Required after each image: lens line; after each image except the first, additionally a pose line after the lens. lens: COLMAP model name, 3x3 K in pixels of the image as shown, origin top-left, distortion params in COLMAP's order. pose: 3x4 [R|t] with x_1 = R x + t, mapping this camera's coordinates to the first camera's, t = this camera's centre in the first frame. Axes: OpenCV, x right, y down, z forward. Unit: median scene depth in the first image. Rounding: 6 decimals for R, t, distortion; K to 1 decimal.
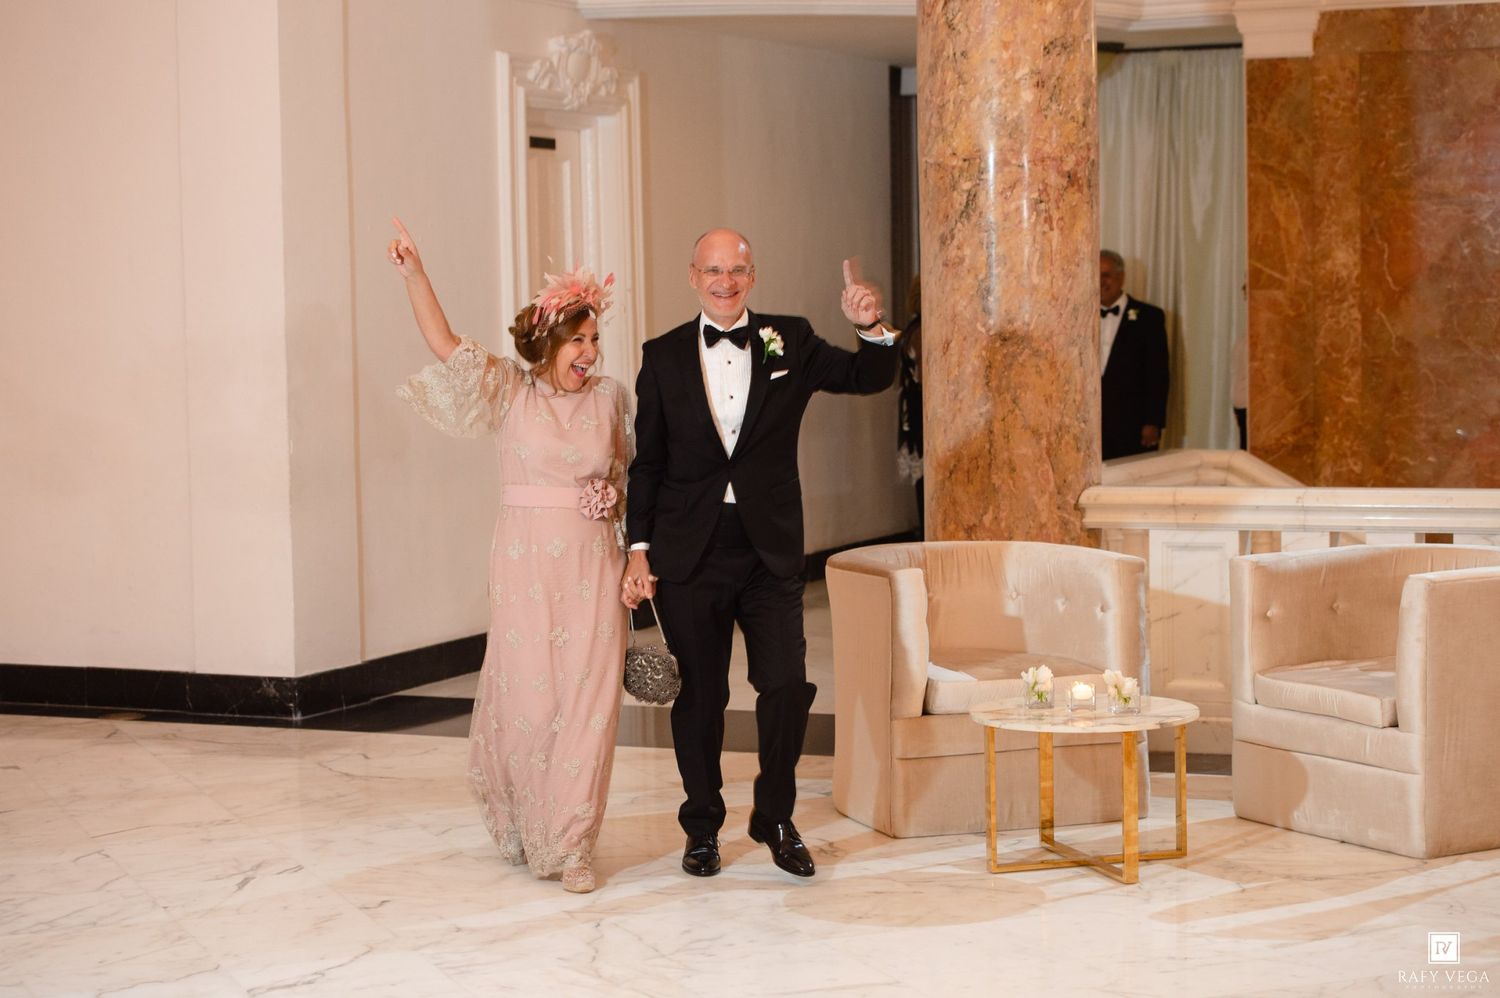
lens RADIAL K [[3306.5, 0, 742.9], [0, 3306.5, 495.3], [0, 0, 1]] dist [-0.058087, 0.000000]
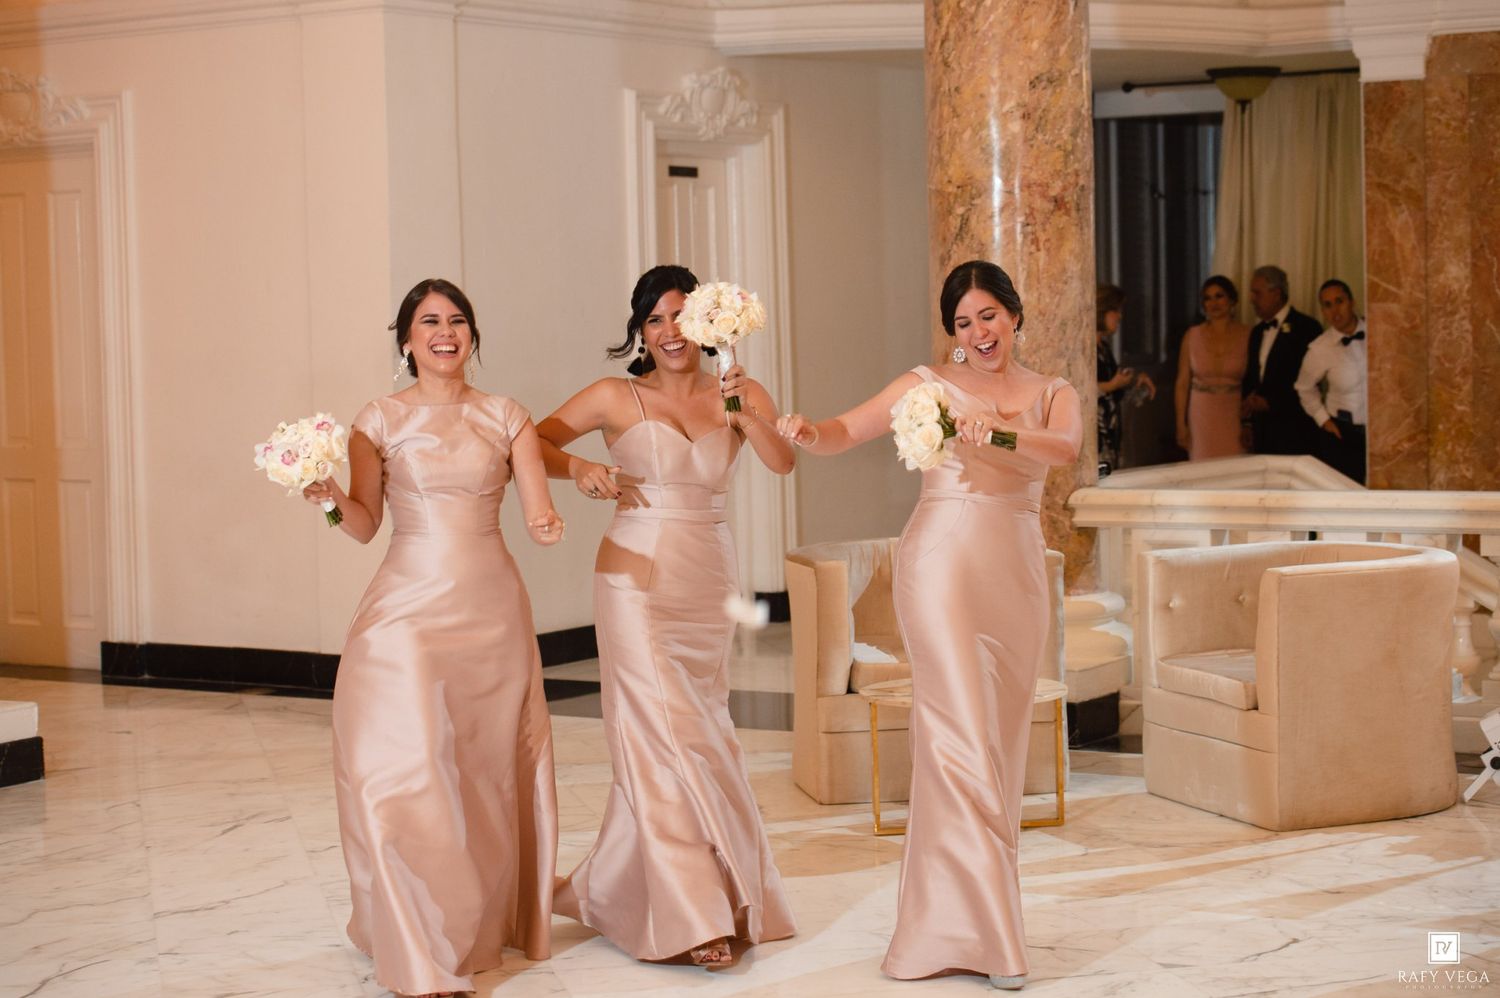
lens RADIAL K [[3306.5, 0, 763.6], [0, 3306.5, 502.4], [0, 0, 1]] dist [-0.058087, 0.000000]
pose [[0.985420, 0.004673, -0.170074, 0.187576], [-0.004841, 0.999988, -0.000572, 0.003144], [0.170070, 0.001387, 0.985431, -0.080605]]
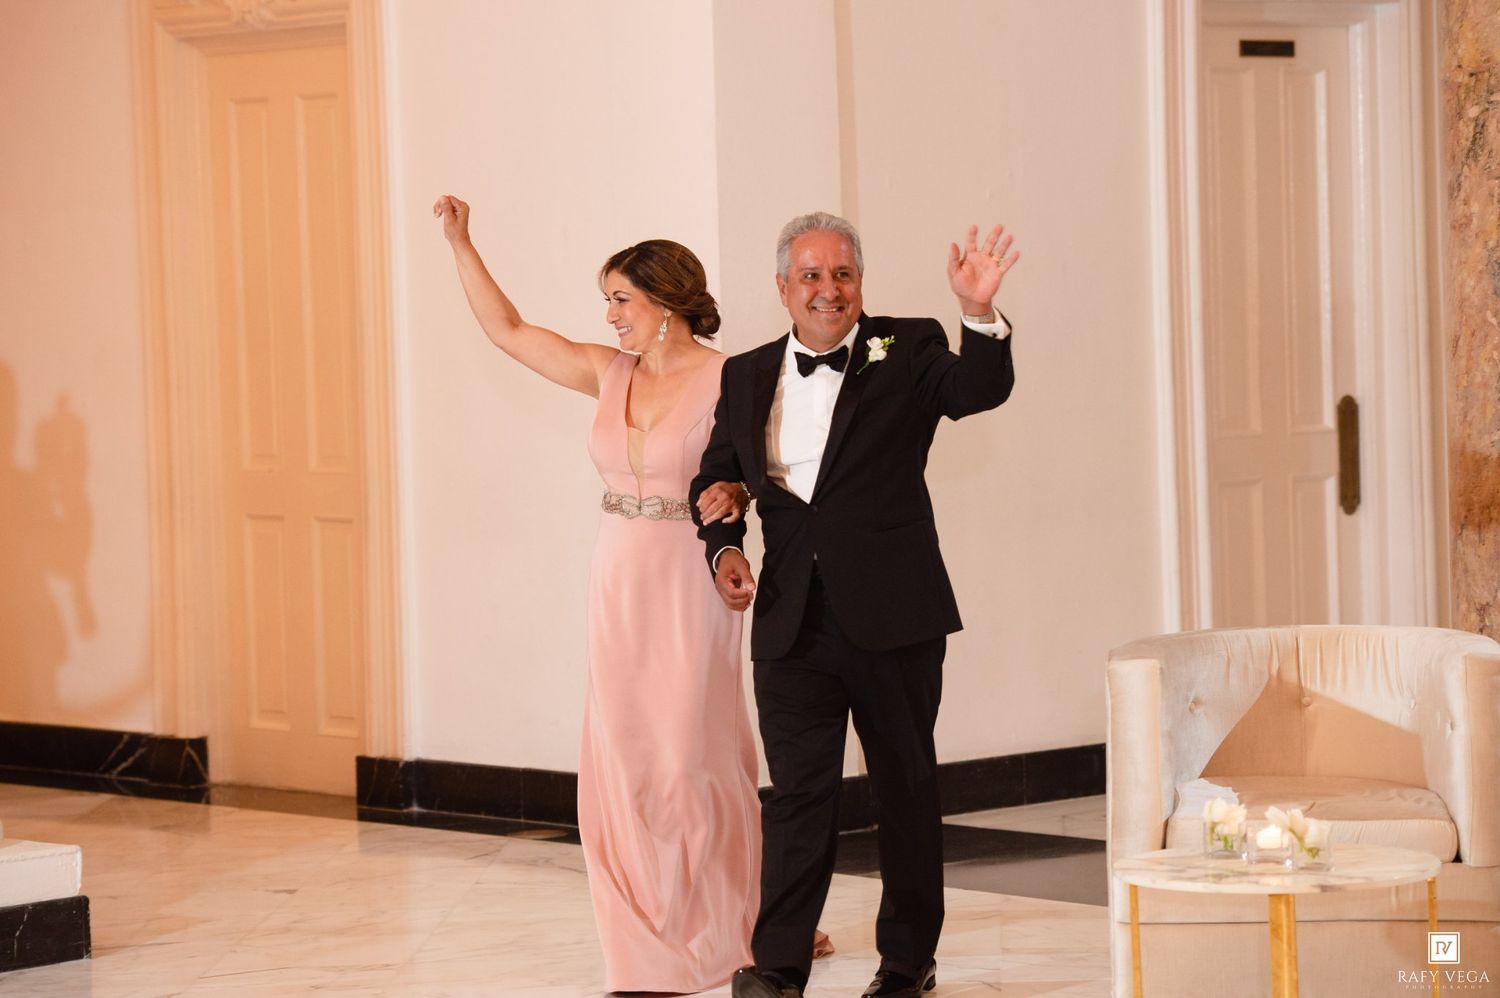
lens RADIAL K [[5156.3, 0, 738.9], [0, 5156.3, 500.1], [0, 0, 1]] dist [0.656844, 0.000000]
pose [[0.894499, 0.011546, -0.446921, 0.417042], [-0.015152, 0.999875, -0.004493, -0.005355], [0.446813, 0.010791, 0.894562, -0.046455]]
